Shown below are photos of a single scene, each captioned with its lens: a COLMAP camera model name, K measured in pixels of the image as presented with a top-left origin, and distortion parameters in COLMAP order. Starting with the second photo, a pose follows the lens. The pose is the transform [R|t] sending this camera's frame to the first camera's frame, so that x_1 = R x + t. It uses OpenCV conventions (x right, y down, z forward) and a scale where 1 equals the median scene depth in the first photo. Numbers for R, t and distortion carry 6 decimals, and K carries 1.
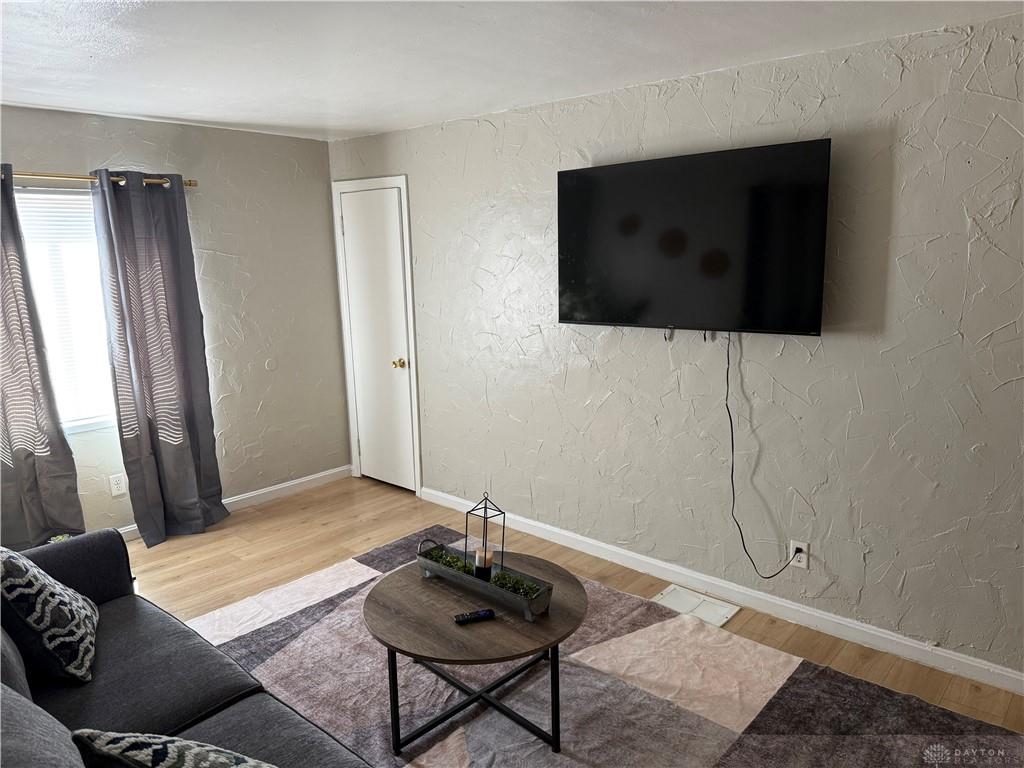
lens RADIAL K [[702.0, 0, 512.0], [0, 702.0, 384.0], [0, 0, 1]] dist [0.004272, -0.000192]
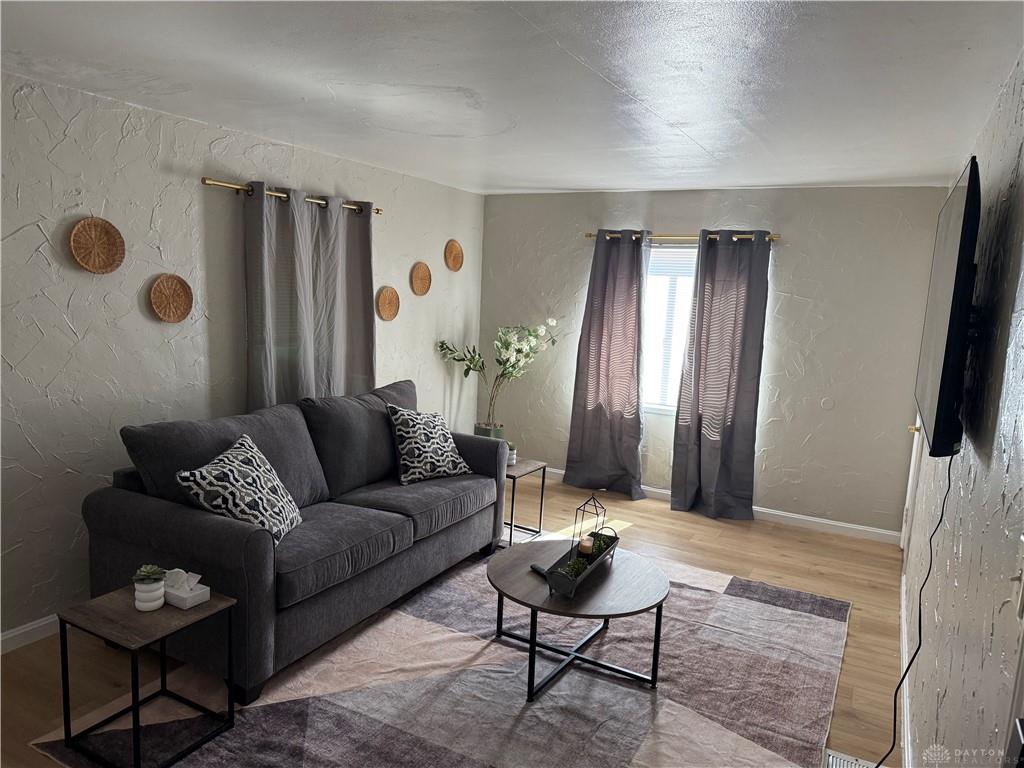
lens RADIAL K [[702.0, 0, 512.0], [0, 702.0, 384.0], [0, 0, 1]] dist [0.004272, -0.000192]
pose [[0.266650, 0.175918, -0.947603, 0.604121], [-0.233377, 0.965726, 0.113612, -0.075665], [0.935111, 0.190854, 0.298566, 0.271387]]
